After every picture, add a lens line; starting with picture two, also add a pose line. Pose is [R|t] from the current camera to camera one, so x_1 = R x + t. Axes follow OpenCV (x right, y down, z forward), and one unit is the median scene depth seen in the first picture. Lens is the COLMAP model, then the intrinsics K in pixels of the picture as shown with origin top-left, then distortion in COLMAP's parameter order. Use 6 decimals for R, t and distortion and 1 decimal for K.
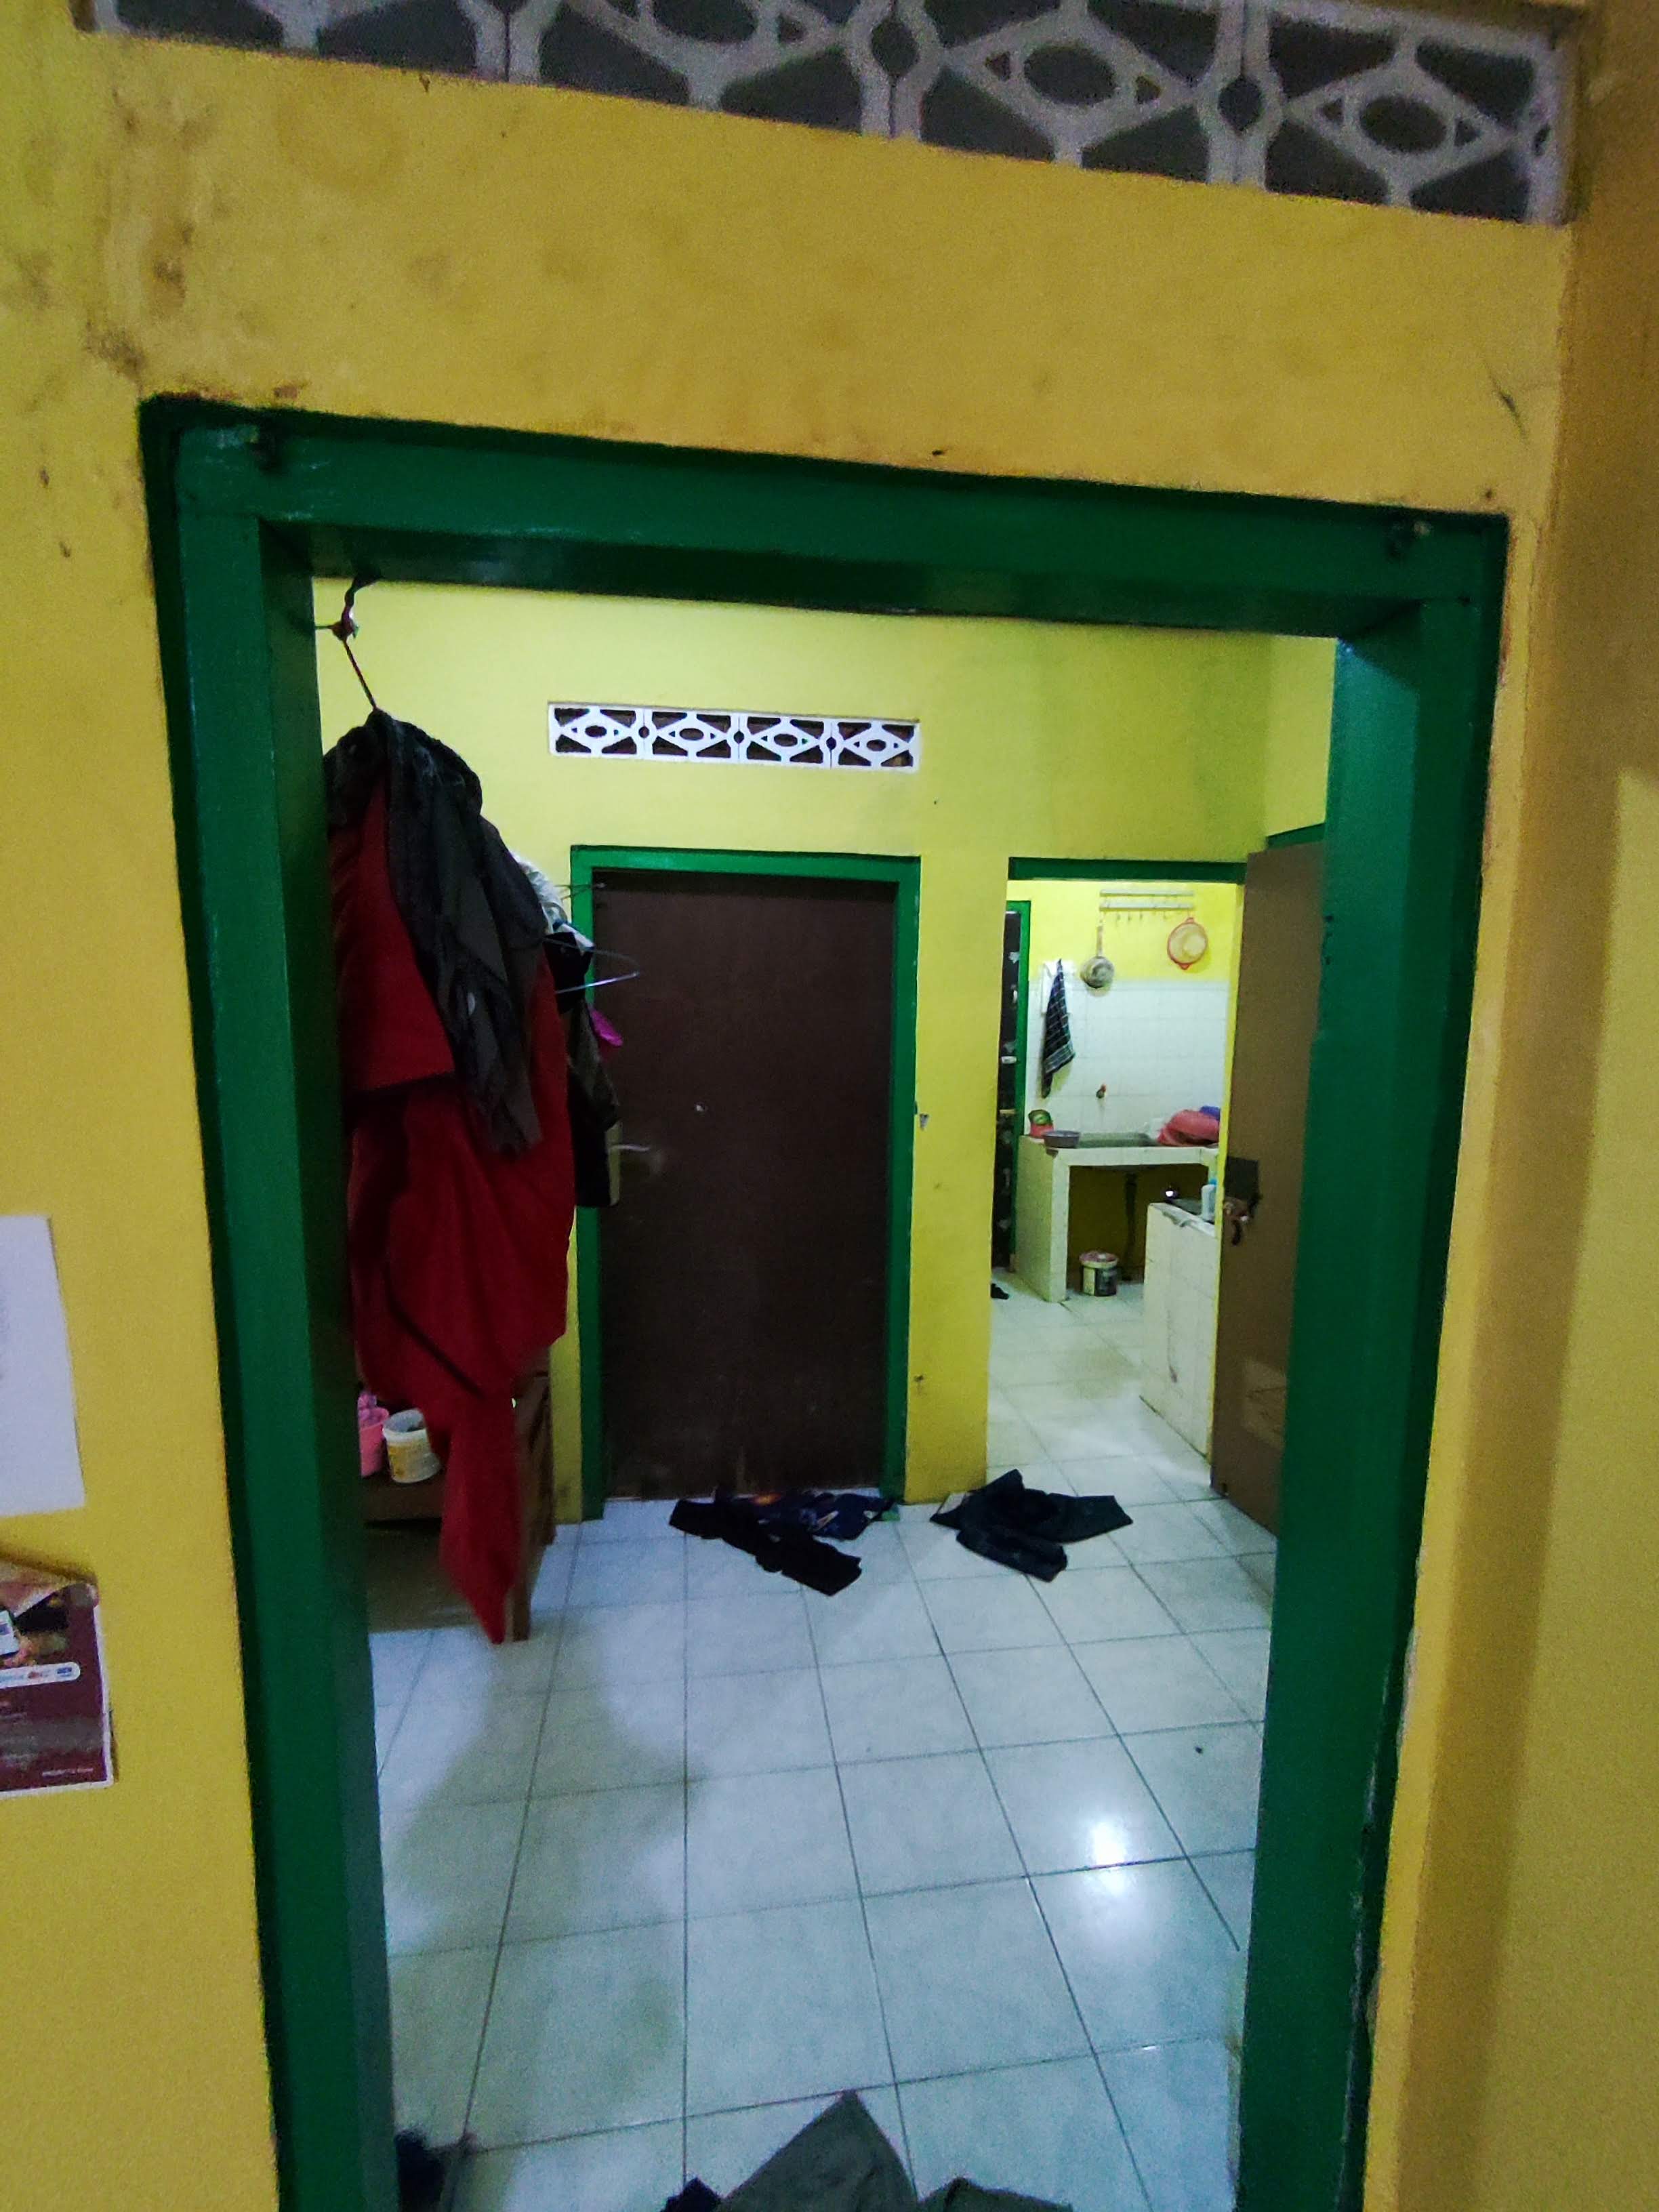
lens RADIAL K [[1015.0, 0, 830.0], [0, 1015.0, 1112.0], [0, 0, 1]] dist [0.027598, 0.000059]
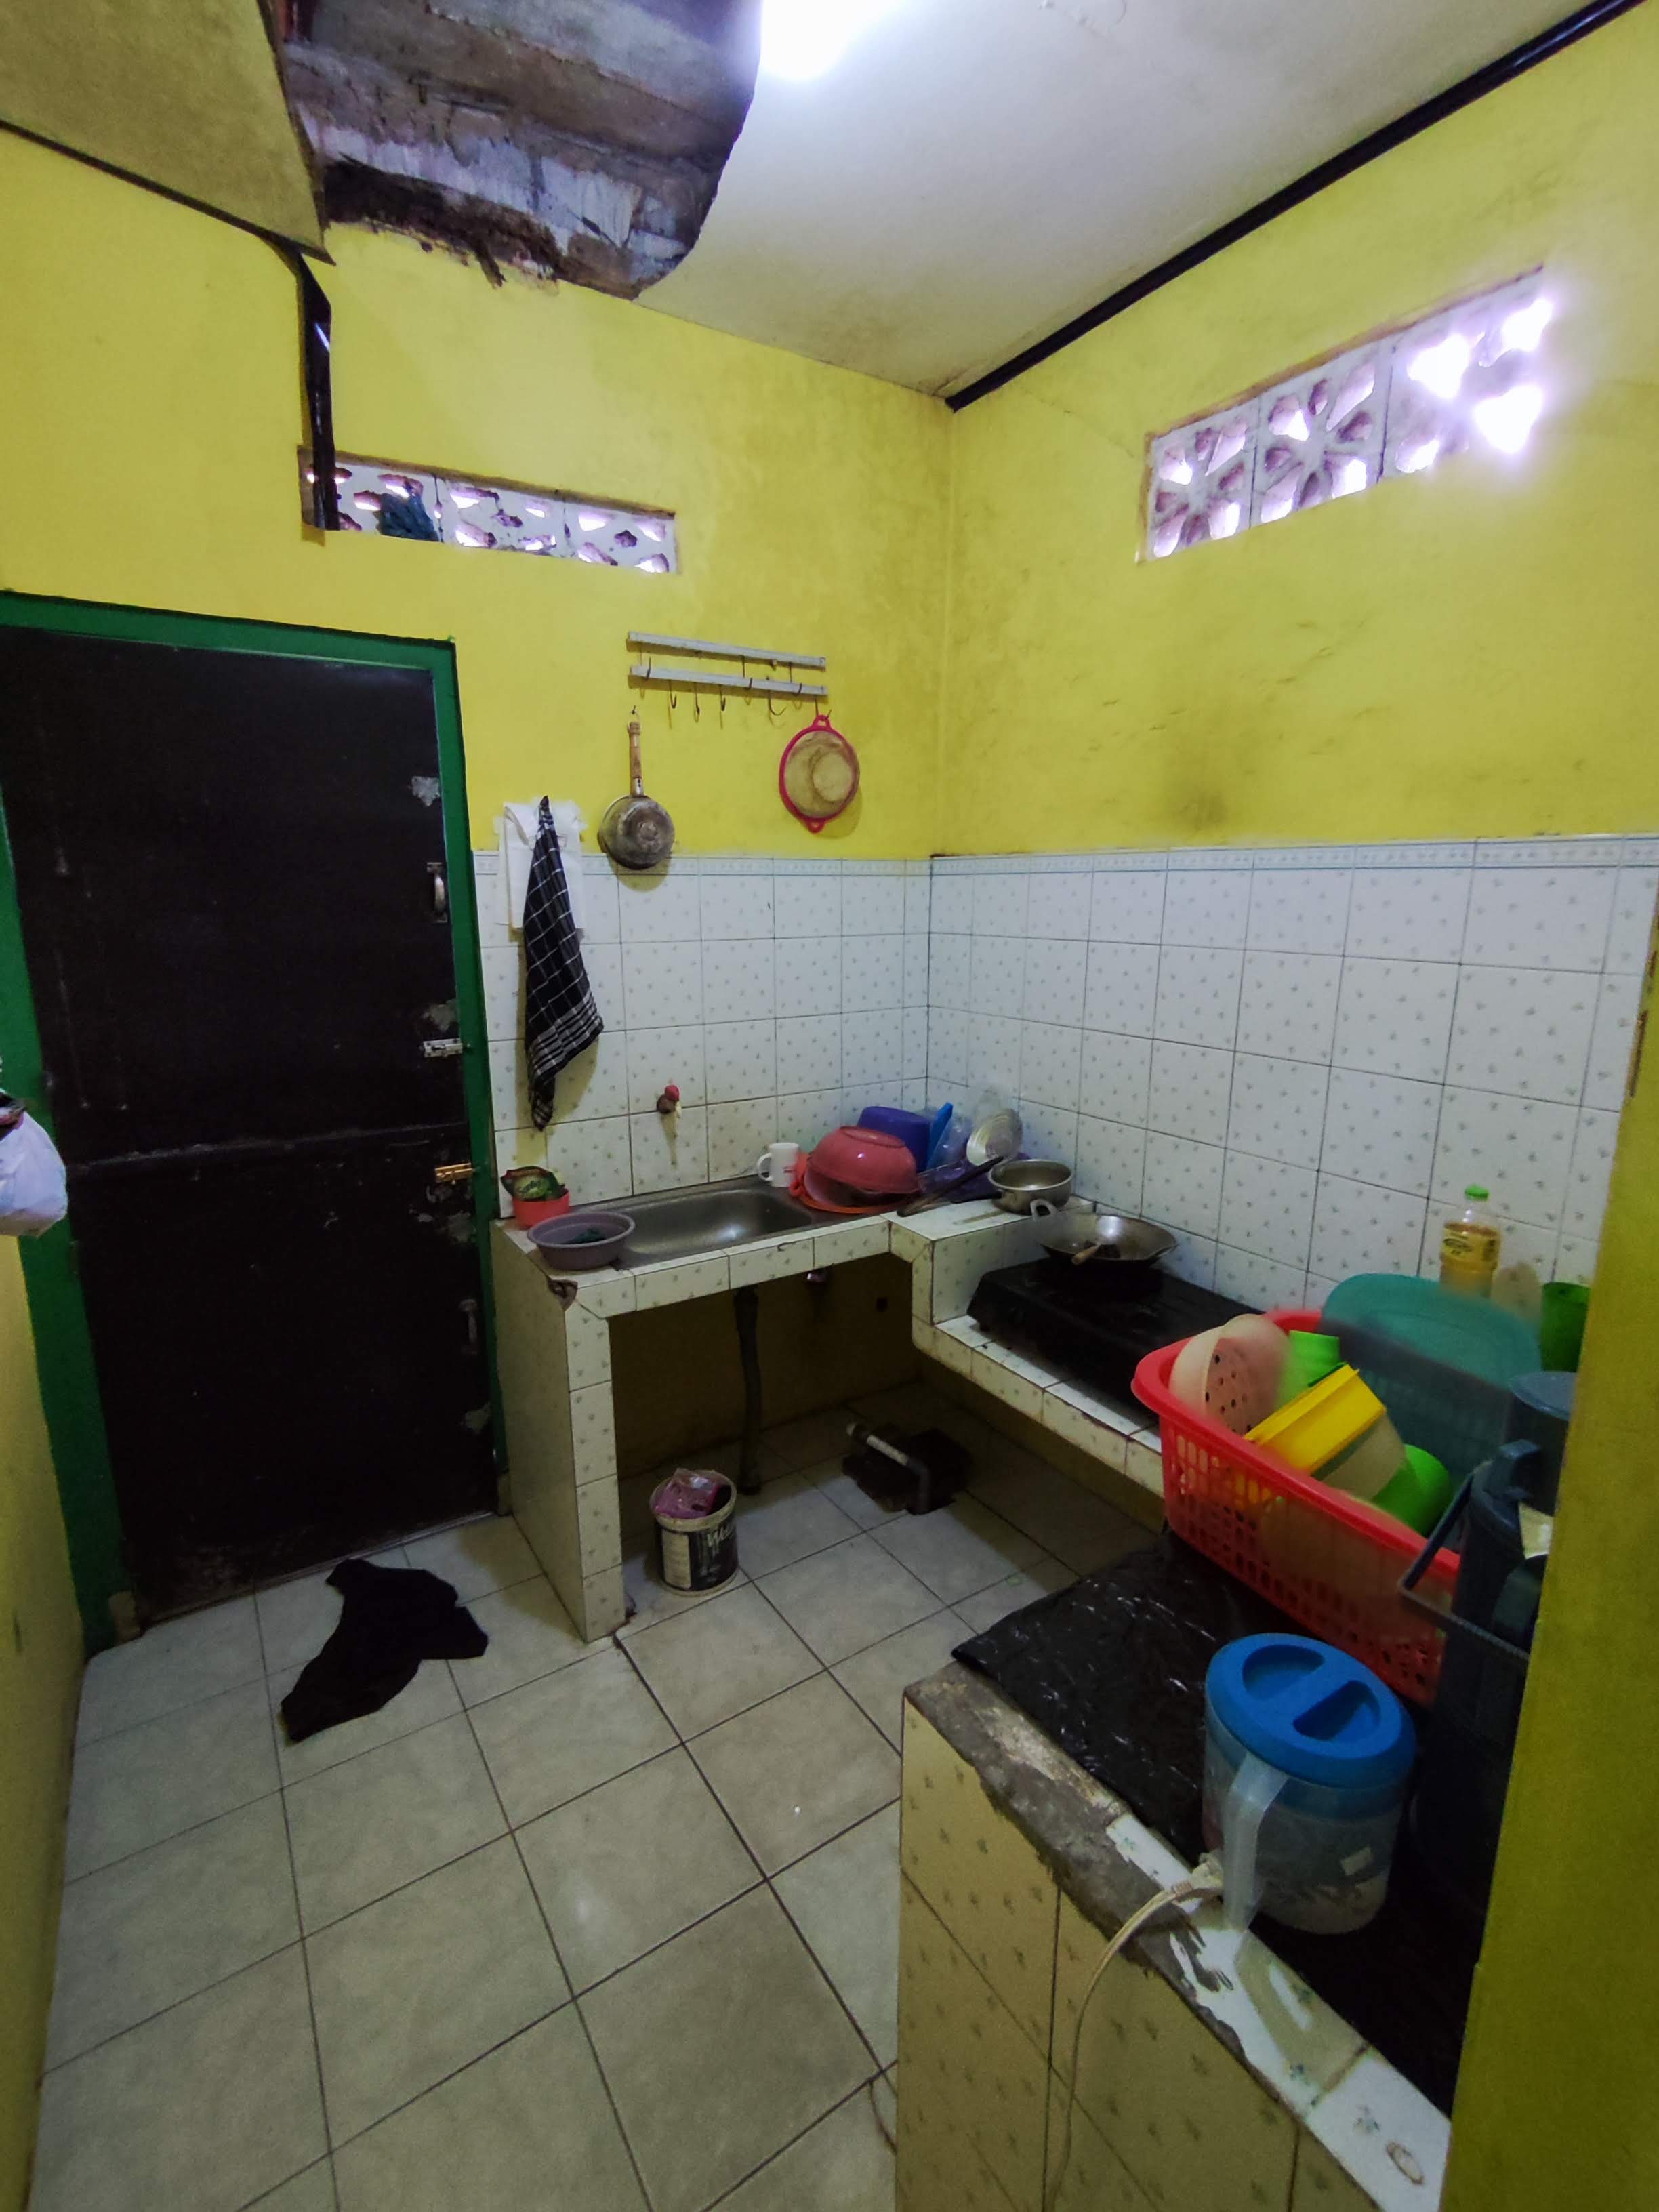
lens RADIAL K [[1015.0, 0, 835.2], [0, 1015.0, 1107.6], [0, 0, 1]] dist [0.027598, 0.000059]
pose [[0.903530, -0.100499, 0.416574, 0.147083], [0.061976, 0.992536, 0.105027, -0.061415], [-0.424020, -0.069078, 0.903015, 0.565635]]
